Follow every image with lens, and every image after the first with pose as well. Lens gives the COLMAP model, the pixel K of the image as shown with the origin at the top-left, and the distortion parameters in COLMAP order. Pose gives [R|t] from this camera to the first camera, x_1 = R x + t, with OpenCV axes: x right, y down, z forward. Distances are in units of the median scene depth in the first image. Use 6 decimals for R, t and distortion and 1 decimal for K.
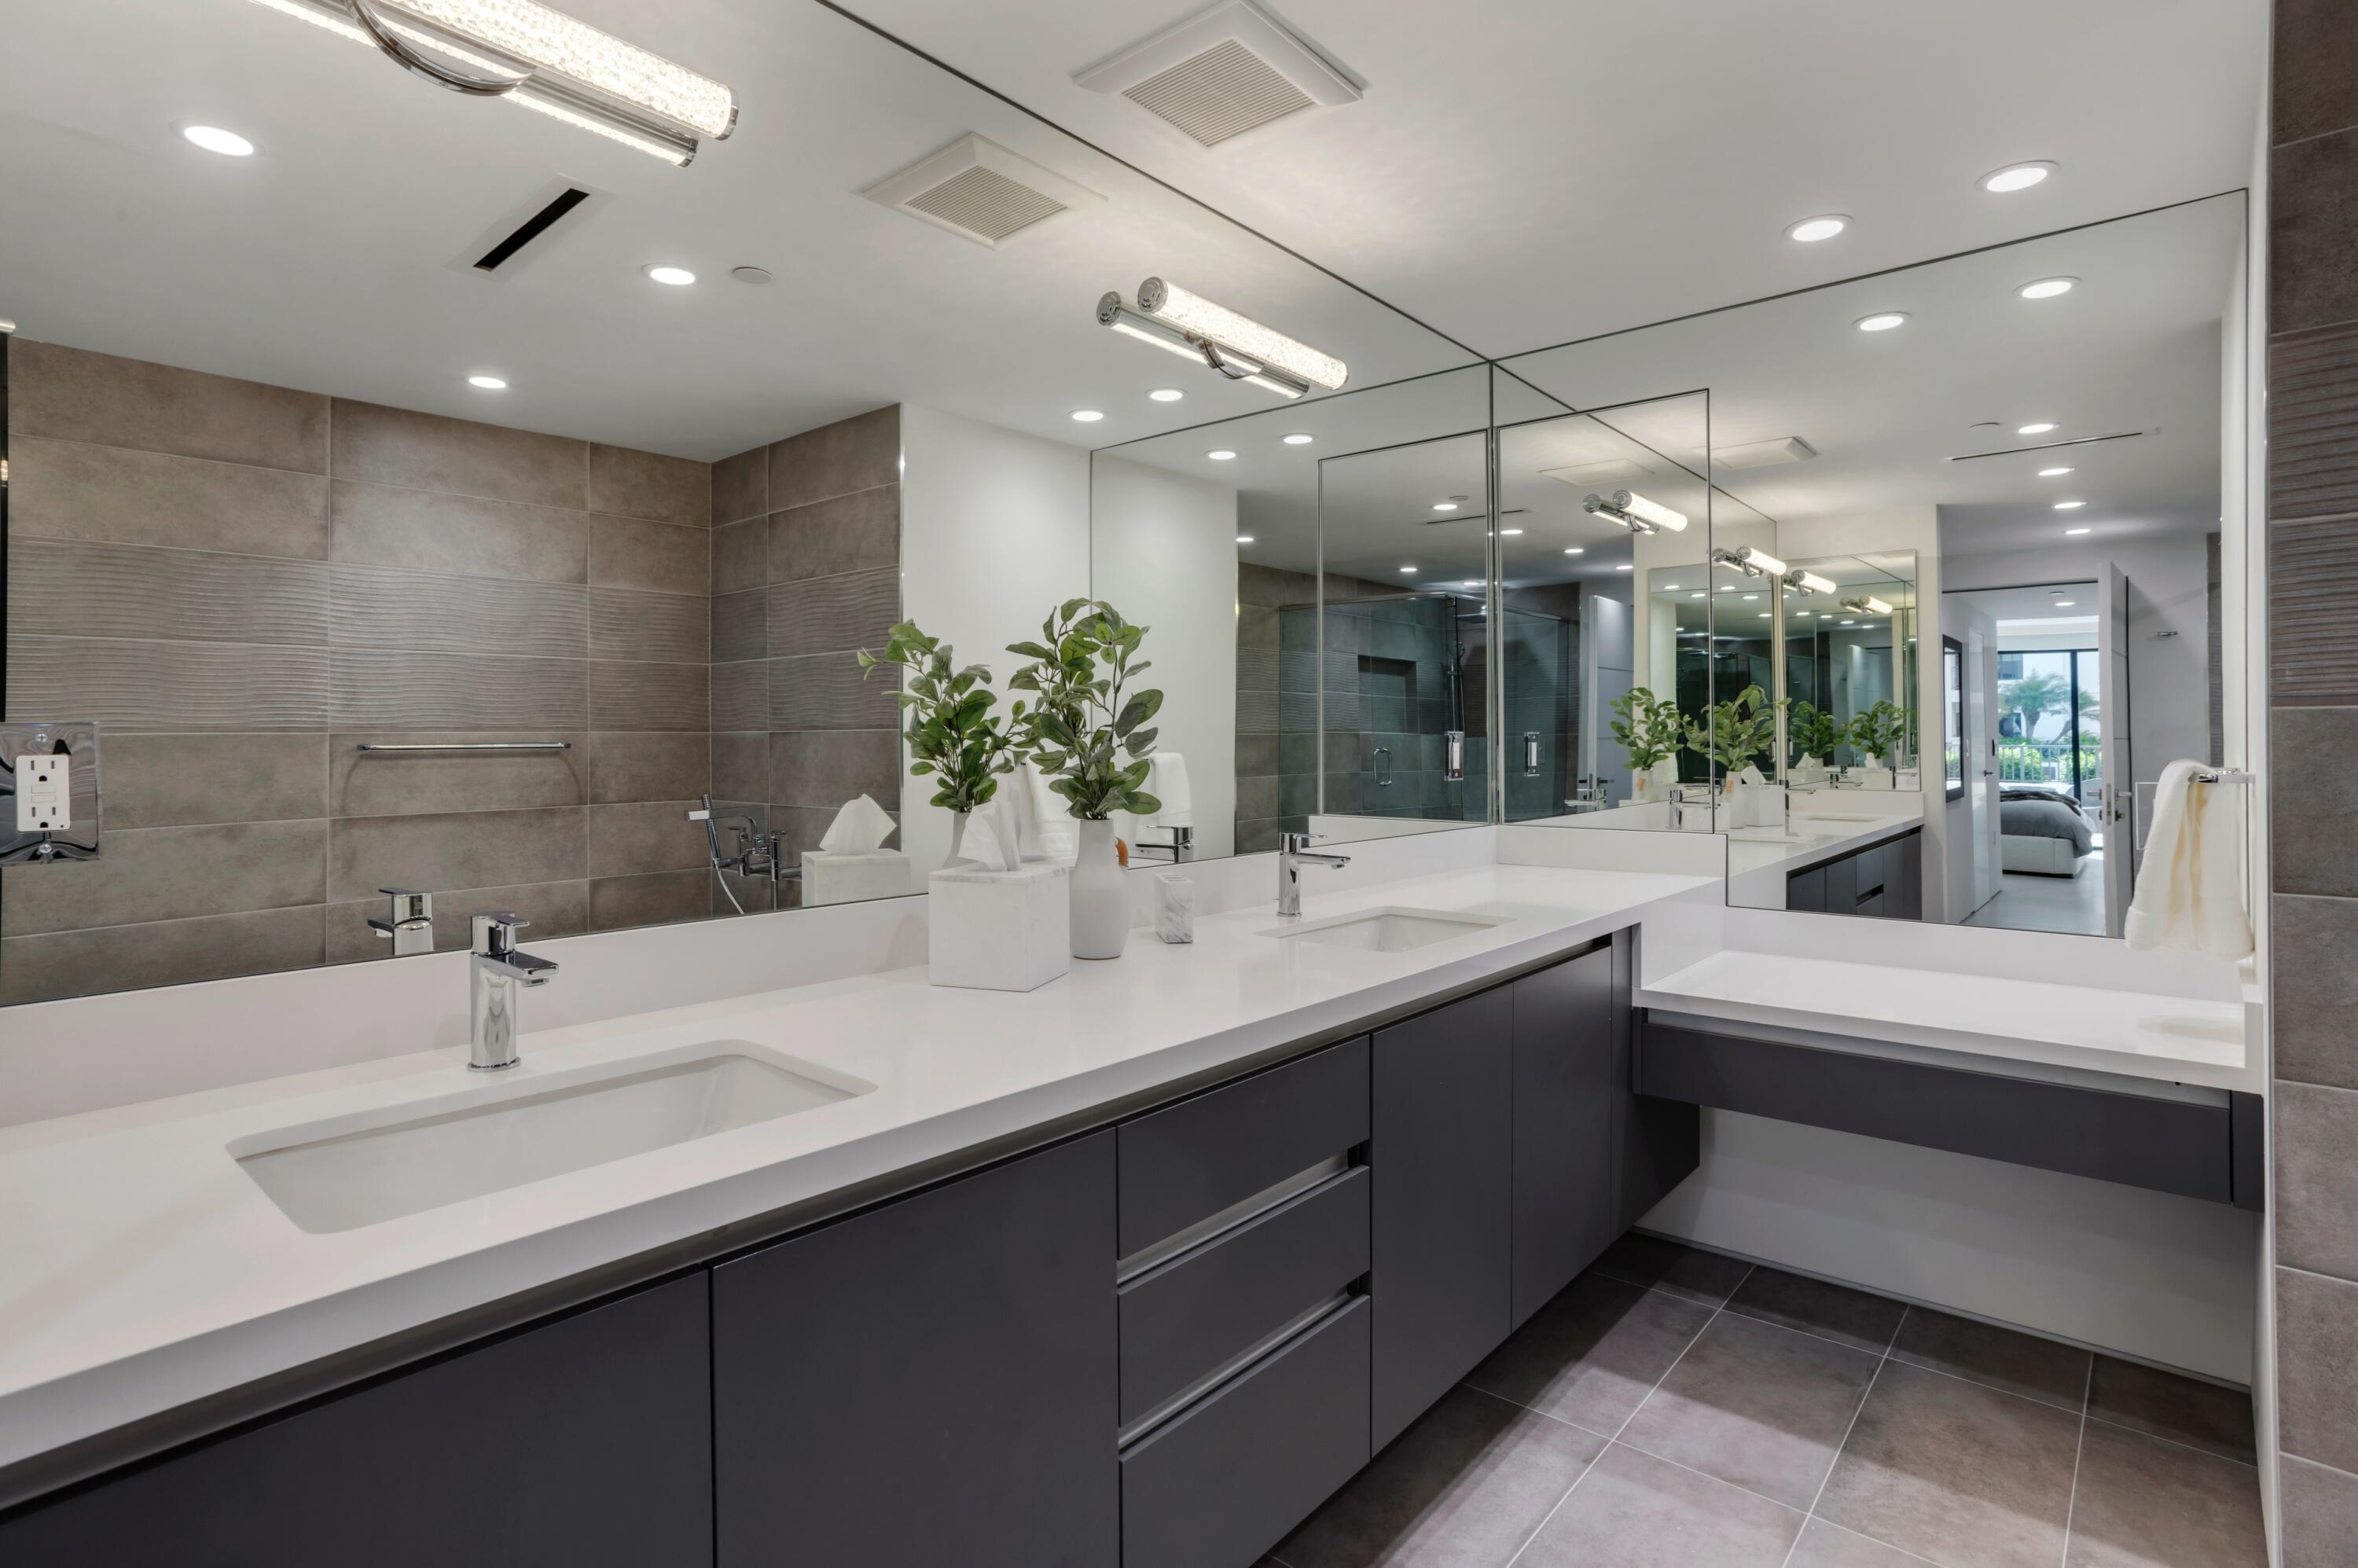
lens RADIAL K [[1182.1, 0, 1176.6], [0, 1182.1, 764.7], [0, 0, 1]] dist [-0.030828, 0.021928]
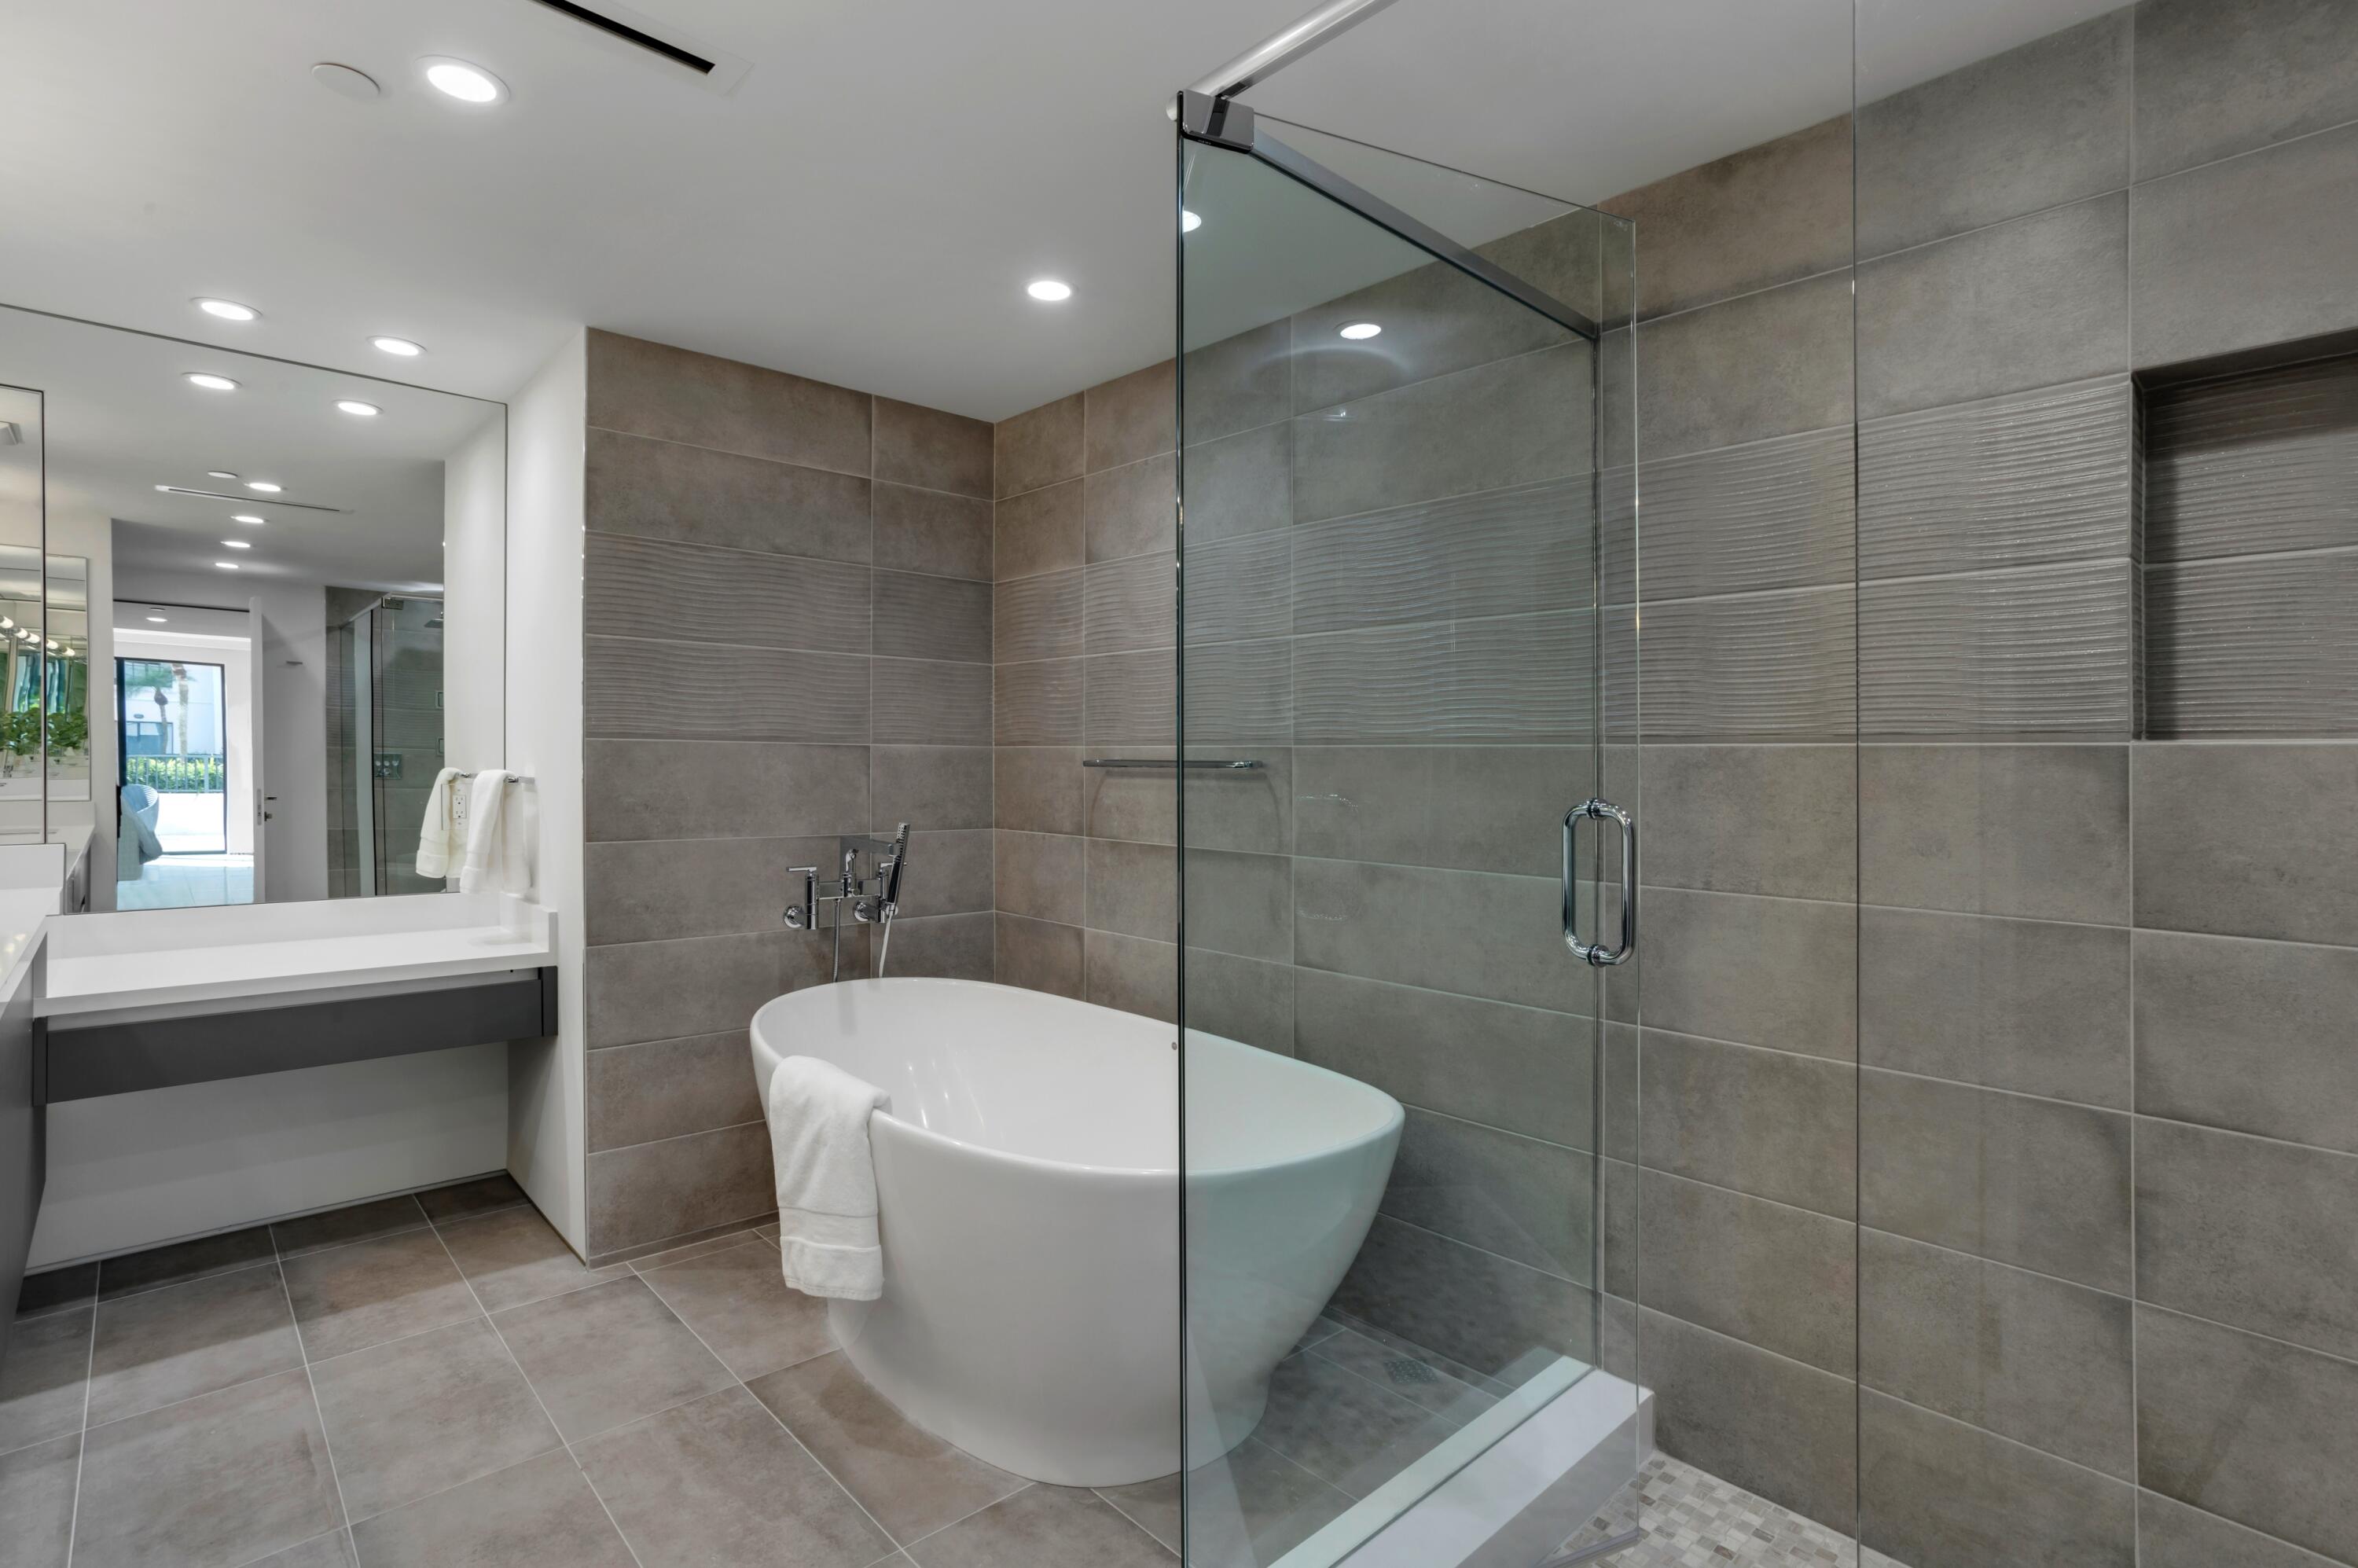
lens RADIAL K [[1169.6, 0, 1166.2], [0, 1169.6, 755.3], [0, 0, 1]] dist [-0.031782, 0.025741]
pose [[0.126729, 0.011855, 0.991867, -0.513272], [0.004232, 0.999913, -0.012492, 0.001768], [-0.991928, 0.005780, 0.126667, -0.072166]]
